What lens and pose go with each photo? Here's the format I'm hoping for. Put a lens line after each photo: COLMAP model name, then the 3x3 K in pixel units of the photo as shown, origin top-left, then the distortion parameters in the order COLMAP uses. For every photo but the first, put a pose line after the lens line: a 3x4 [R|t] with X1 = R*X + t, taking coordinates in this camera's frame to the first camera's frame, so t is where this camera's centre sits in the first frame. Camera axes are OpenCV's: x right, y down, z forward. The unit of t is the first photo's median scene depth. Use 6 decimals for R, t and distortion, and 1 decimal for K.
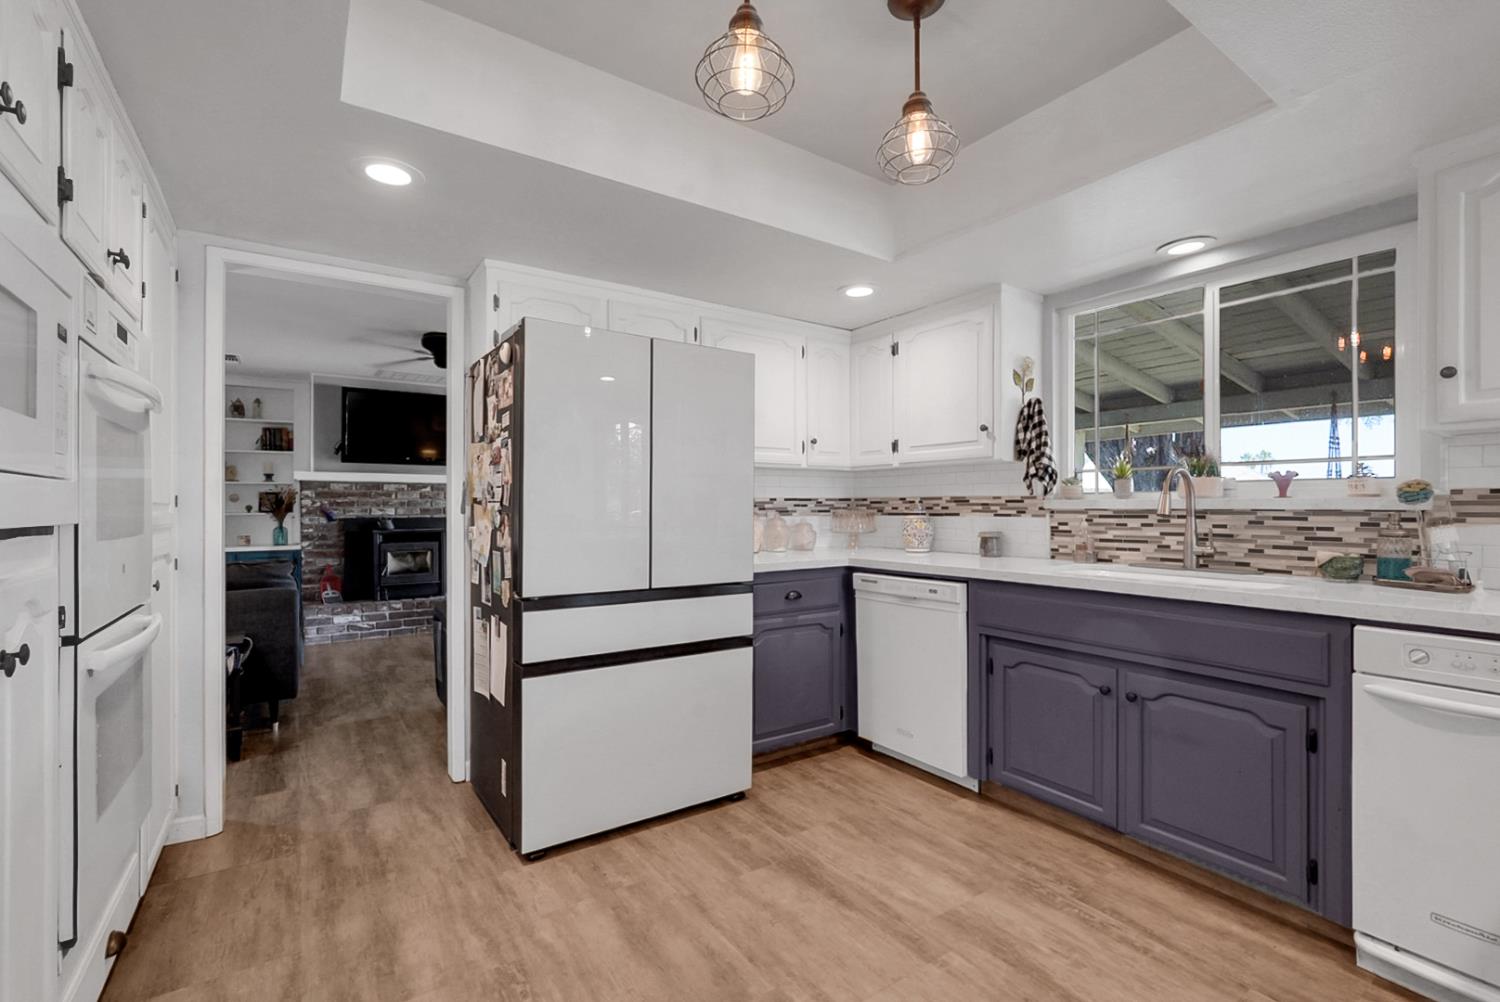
lens RADIAL K [[655.5, 0, 745.3], [0, 655.5, 504.6], [0, 0, 1]] dist [-0.008300, 0.000404]
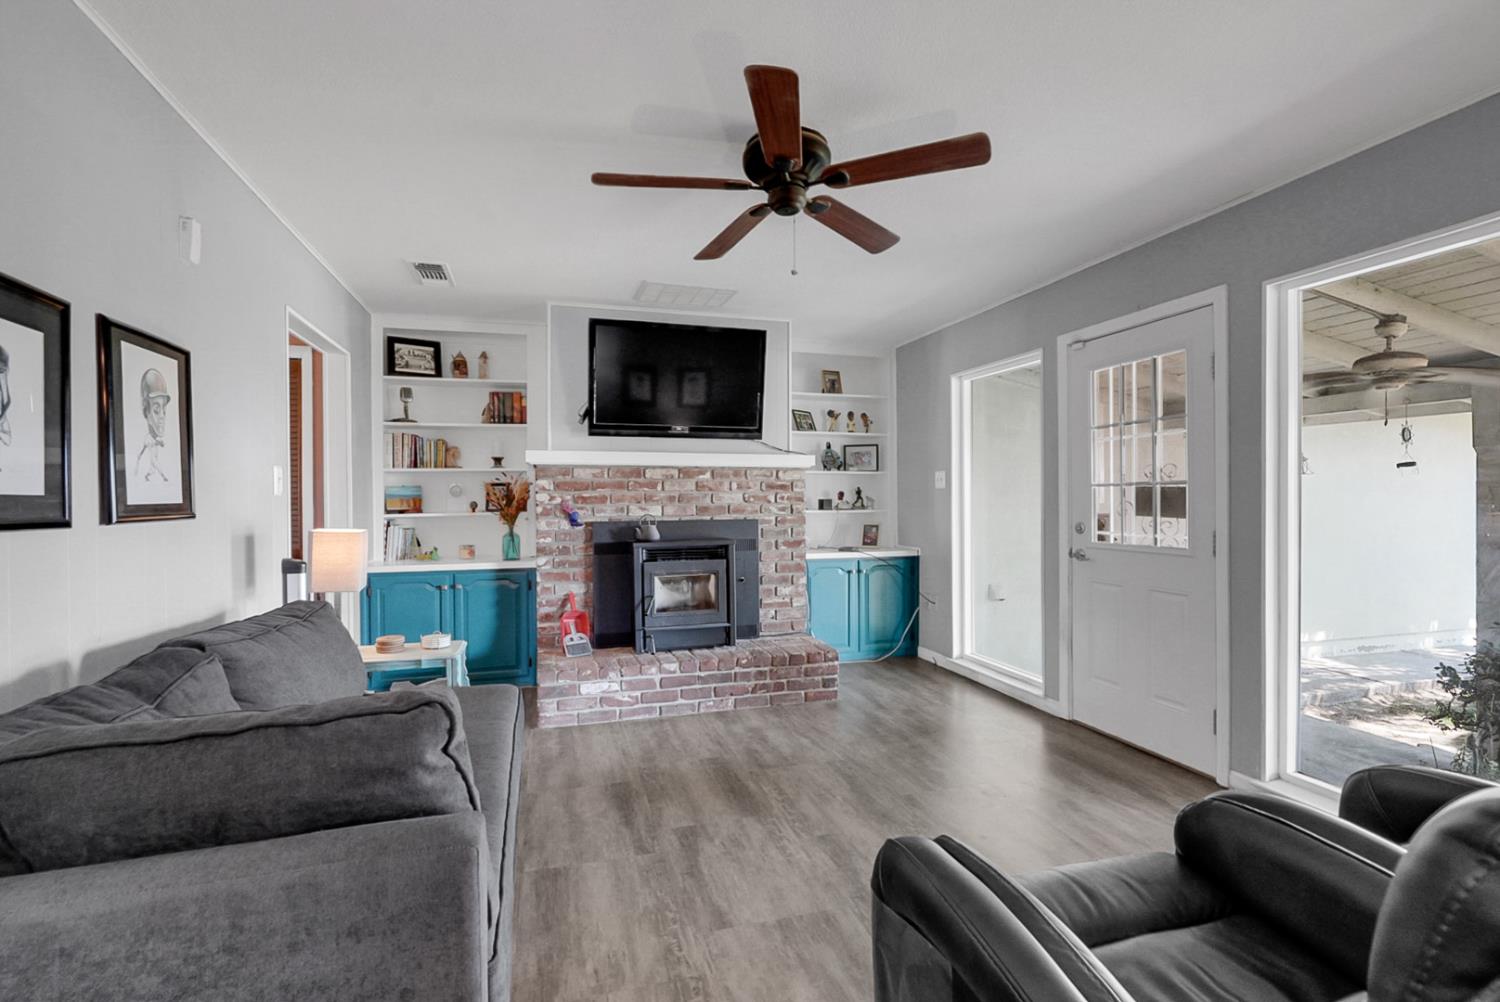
lens RADIAL K [[656.4, 0, 750.0], [0, 656.4, 501.0], [0, 0, 1]] dist [-0.051666, 0.000126]
pose [[0.954772, -0.001262, -0.297335, -0.591432], [0.003740, 0.999963, 0.007767, -0.009487], [0.297314, -0.008527, 0.954742, 0.927973]]
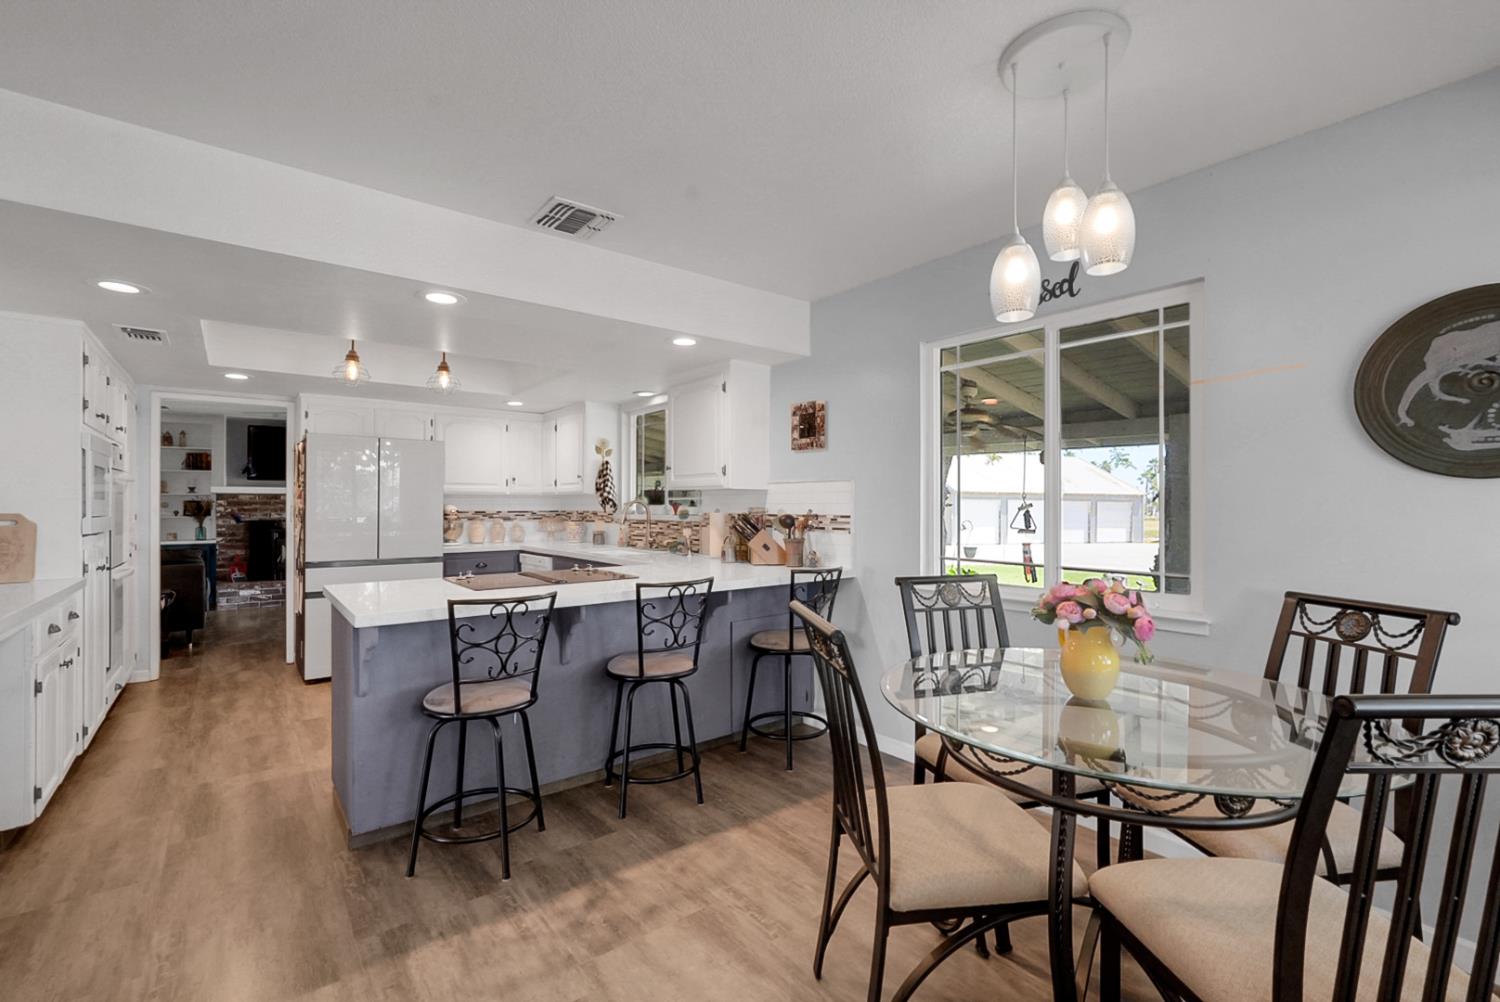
lens RADIAL K [[641.9, 0, 750.9], [0, 641.9, 514.3], [0, 0, 1]] dist [-0.020212, 0.000245]
pose [[0.996549, 0.006251, 0.082768, 0.708346], [-0.007091, 0.999926, 0.009850, -0.028085], [-0.082700, -0.010403, 0.996520, -0.897237]]
